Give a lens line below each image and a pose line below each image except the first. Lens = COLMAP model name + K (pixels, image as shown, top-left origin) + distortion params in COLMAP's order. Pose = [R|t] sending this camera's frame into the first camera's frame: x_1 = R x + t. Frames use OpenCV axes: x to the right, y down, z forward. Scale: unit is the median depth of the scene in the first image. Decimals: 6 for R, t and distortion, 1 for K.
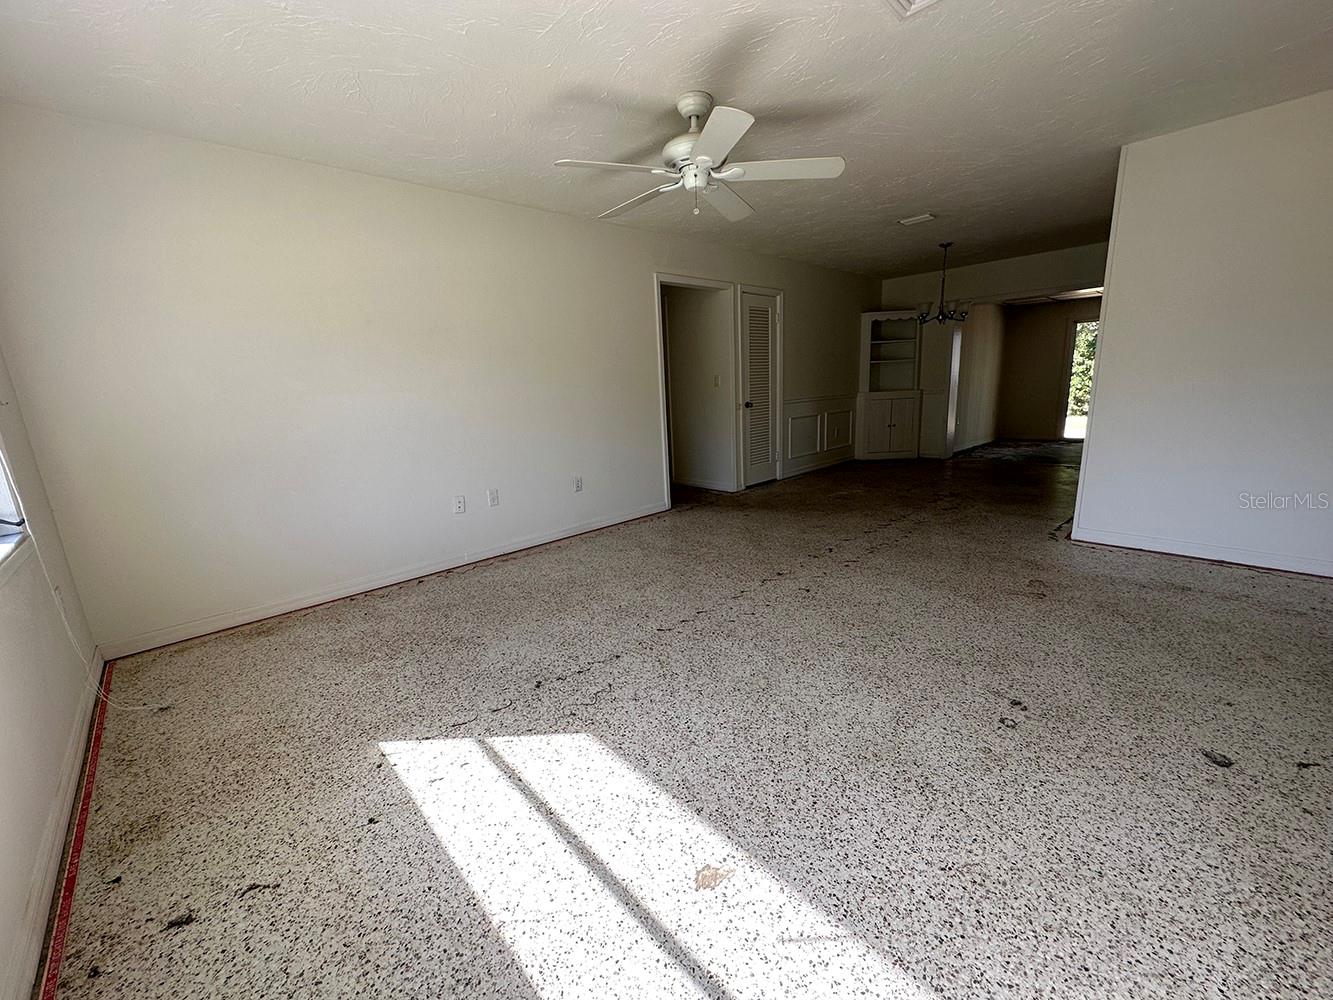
lens RADIAL K [[530.5, 0, 664.9], [0, 530.5, 500.1], [0, 0, 1]] dist [-0.000121, 0.000195]
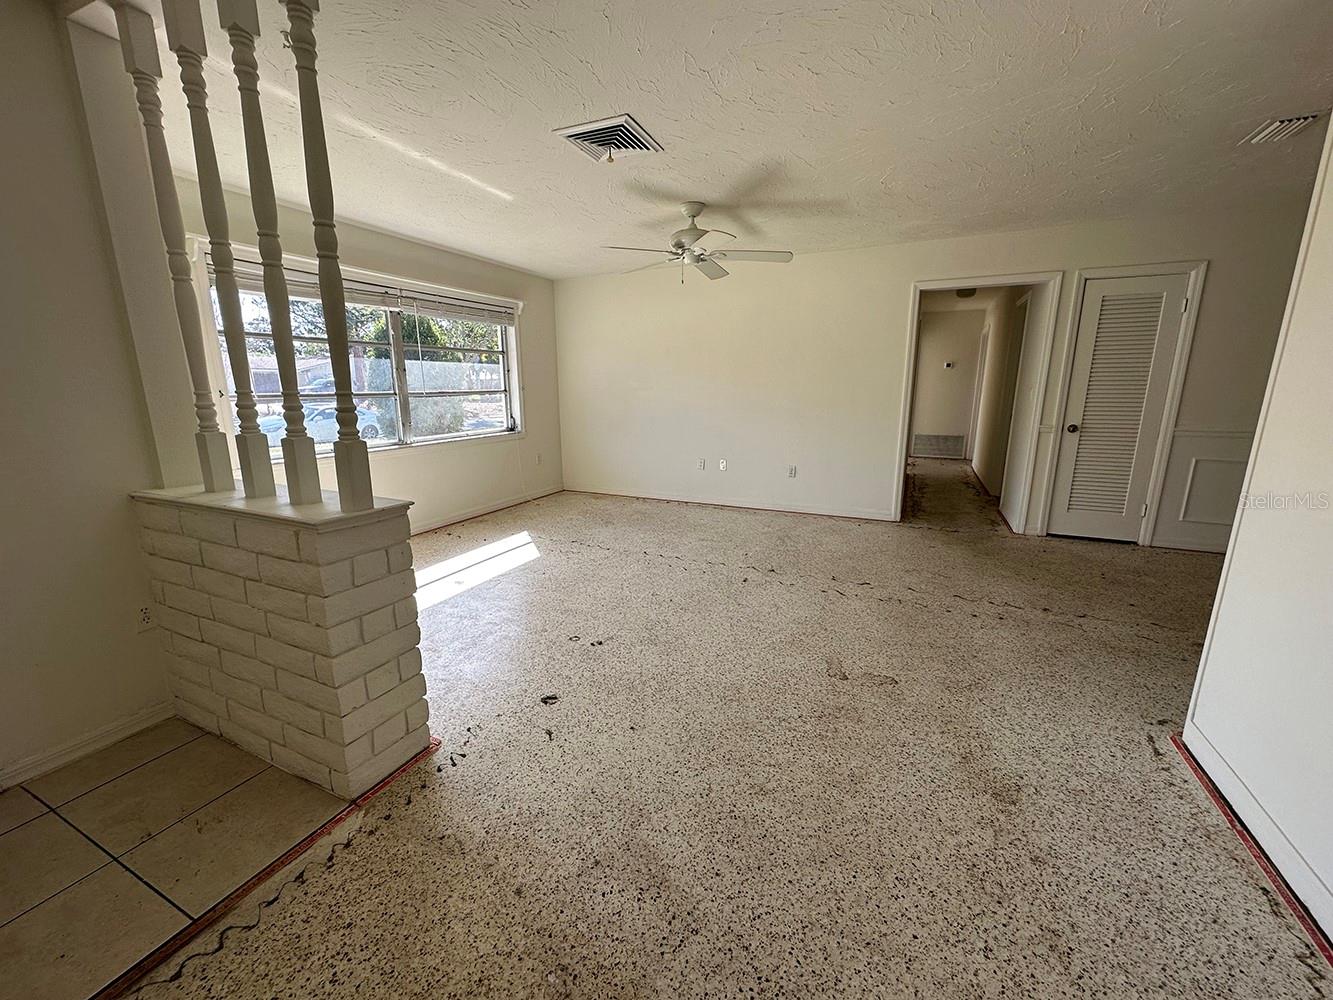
lens RADIAL K [[530.5, 0, 665.6], [0, 530.5, 501.9], [0, 0, 1]] dist [-0.000121, 0.000195]
pose [[0.369049, 0.246400, -0.896153, 1.584385], [-0.215945, 0.960562, 0.175180, -0.213573], [0.903975, 0.128870, 0.407703, 0.456740]]
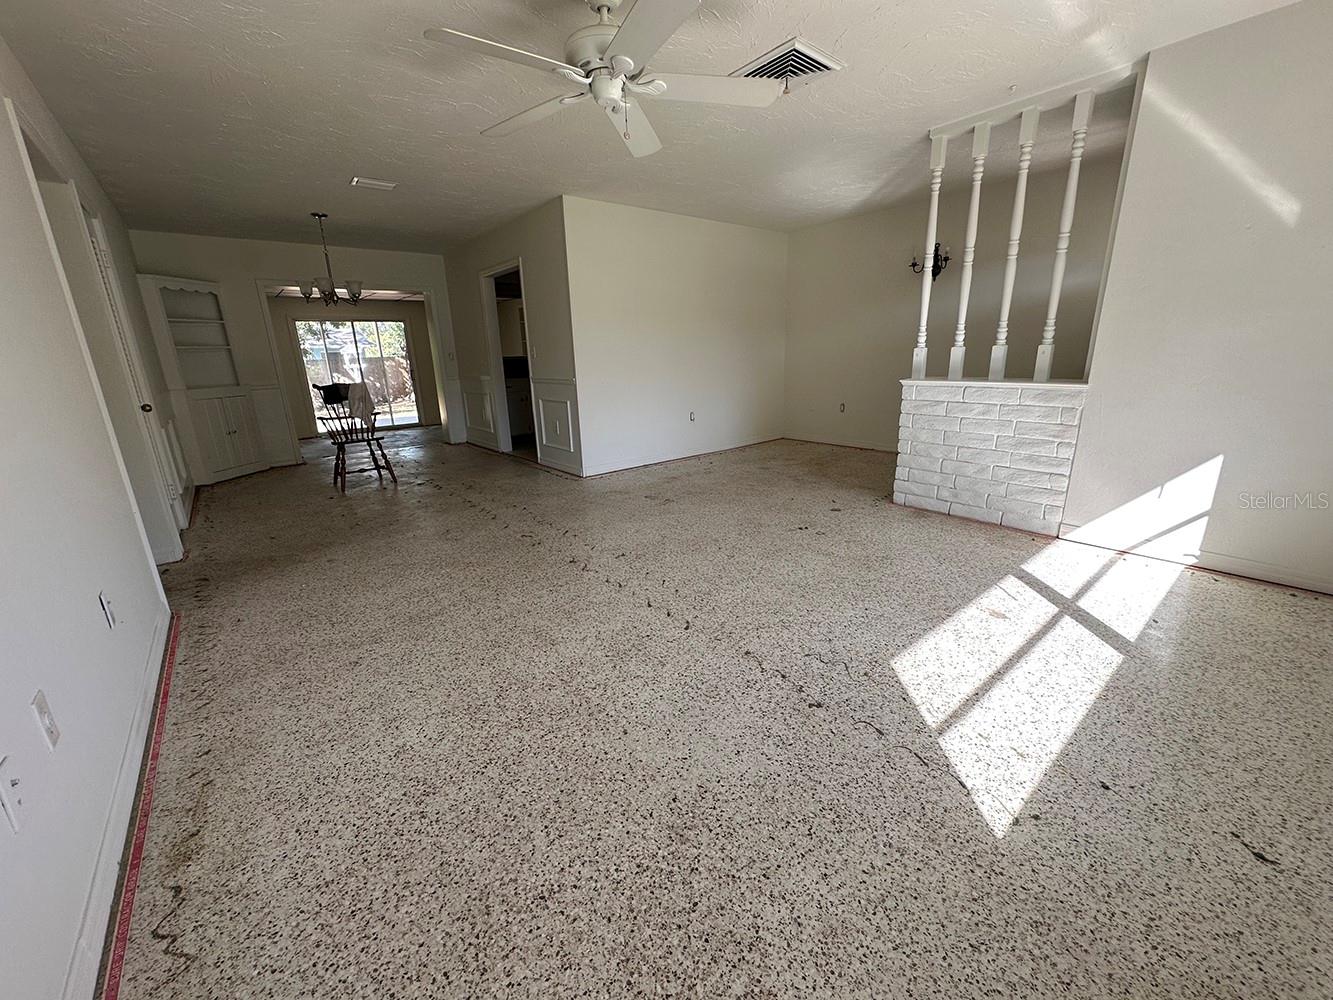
lens RADIAL K [[530.5, 0, 667.6], [0, 530.5, 497.9], [0, 0, 1]] dist [-0.000121, 0.000195]
pose [[0.067577, -0.222857, 0.972506, -0.926481], [0.245262, 0.948535, 0.200321, -0.158529], [-0.967099, 0.224981, 0.118757, 1.011292]]
